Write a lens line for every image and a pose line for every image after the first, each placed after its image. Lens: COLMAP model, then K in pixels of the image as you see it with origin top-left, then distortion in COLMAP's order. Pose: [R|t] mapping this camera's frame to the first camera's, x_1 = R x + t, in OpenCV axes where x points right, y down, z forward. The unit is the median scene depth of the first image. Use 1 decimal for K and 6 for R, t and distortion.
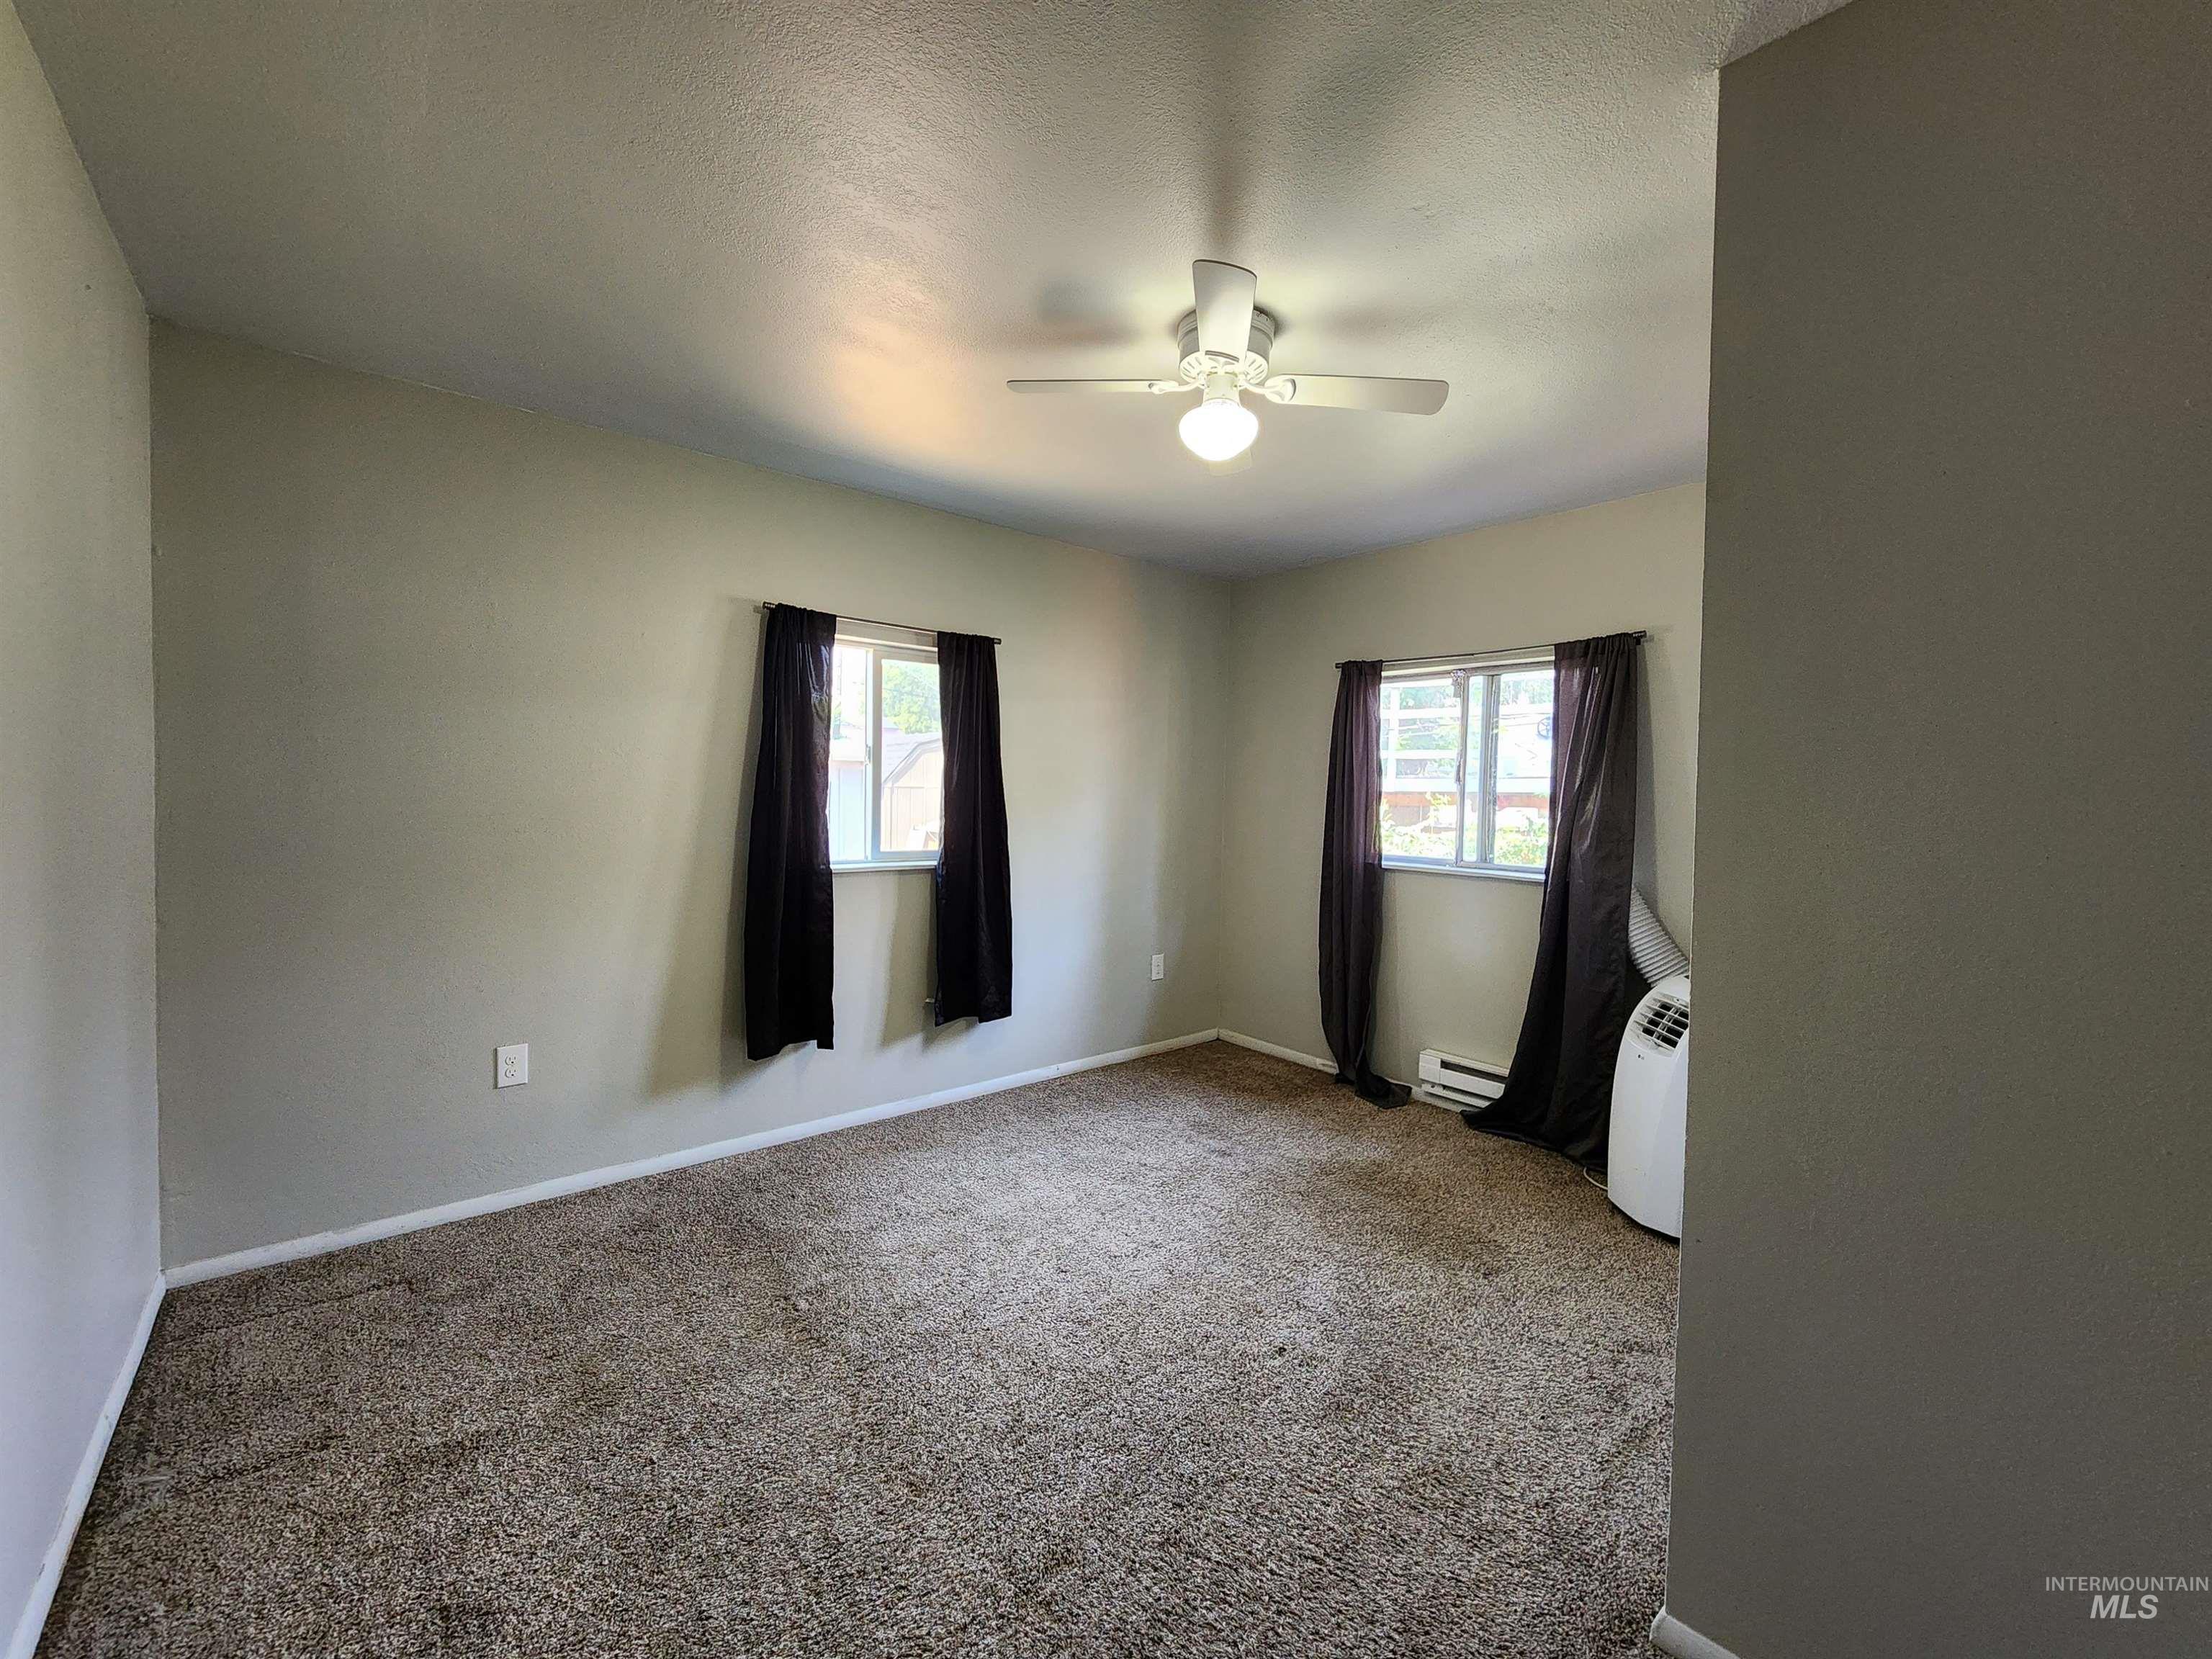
lens RADIAL K [[907.3, 0, 1111.3], [0, 907.3, 821.7], [0, 0, 1]] dist [0.001189, -0.000880]
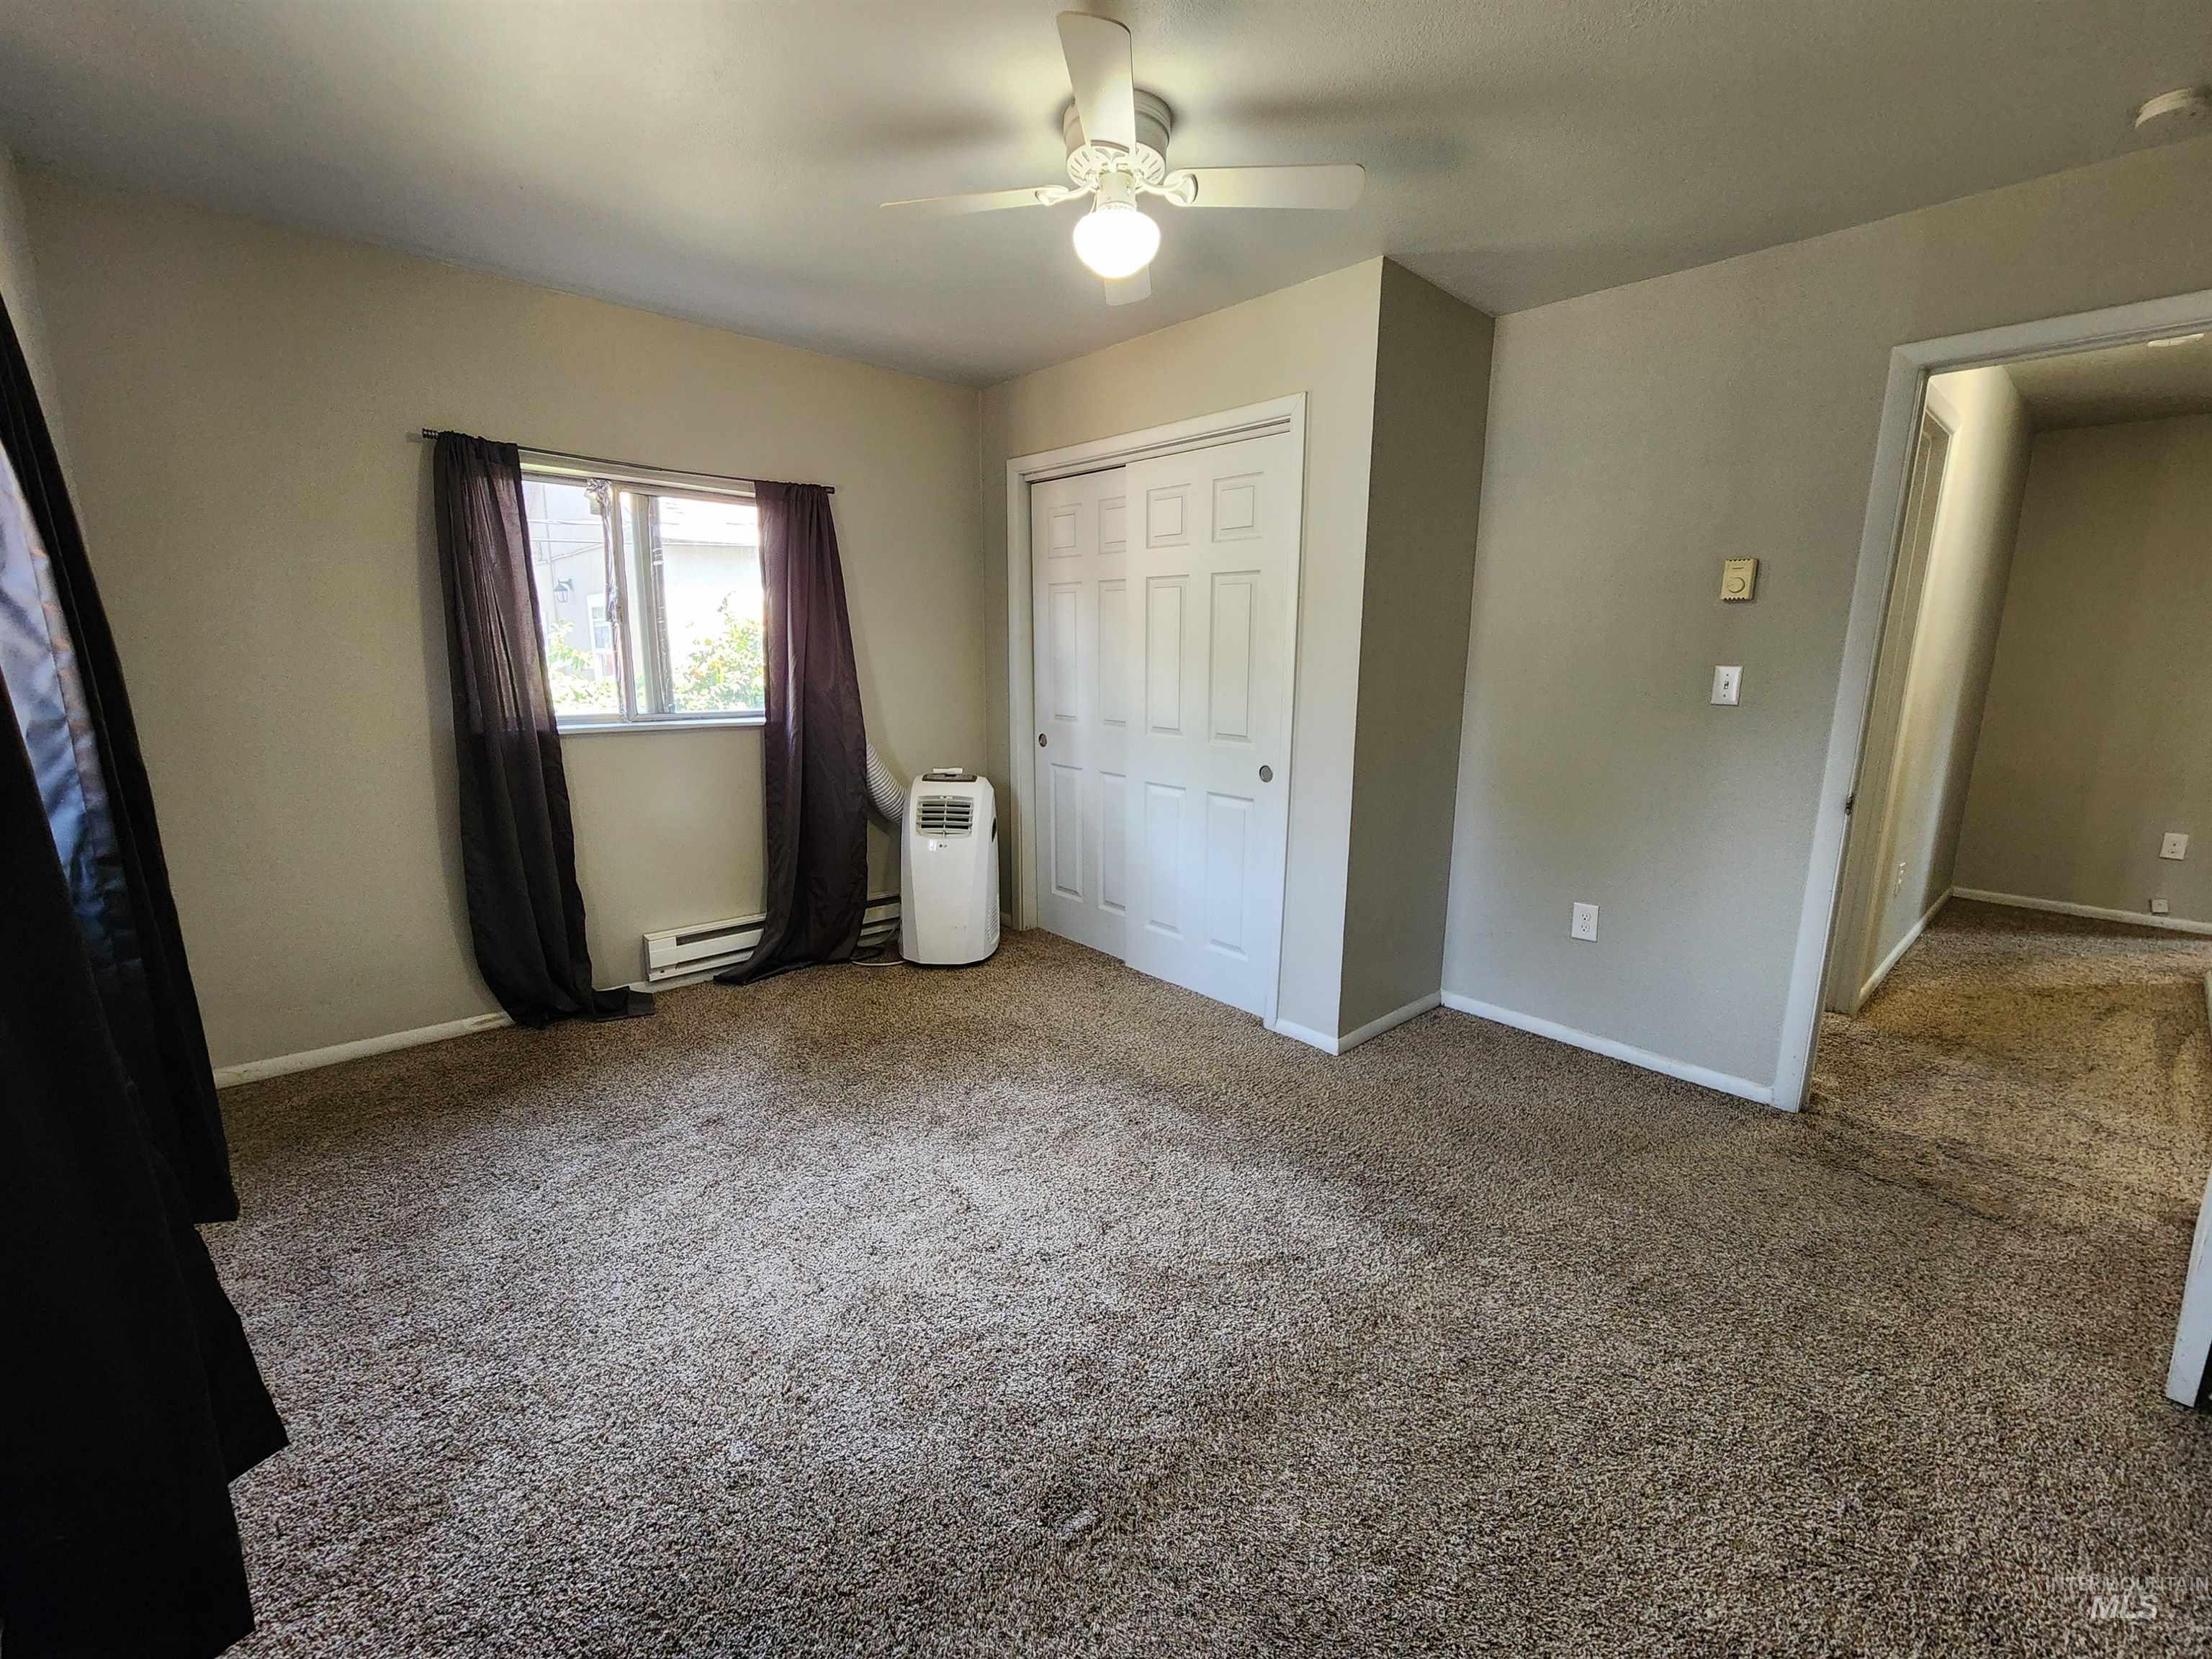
lens RADIAL K [[879.2, 0, 1106.0], [0, 879.2, 829.5], [0, 0, 1]] dist [0.000205, -0.000128]
pose [[-0.009884, -0.224377, 0.974452, -0.493733], [0.025315, 0.974131, 0.224560, -0.029171], [-0.999631, 0.026888, -0.003948, 0.603335]]
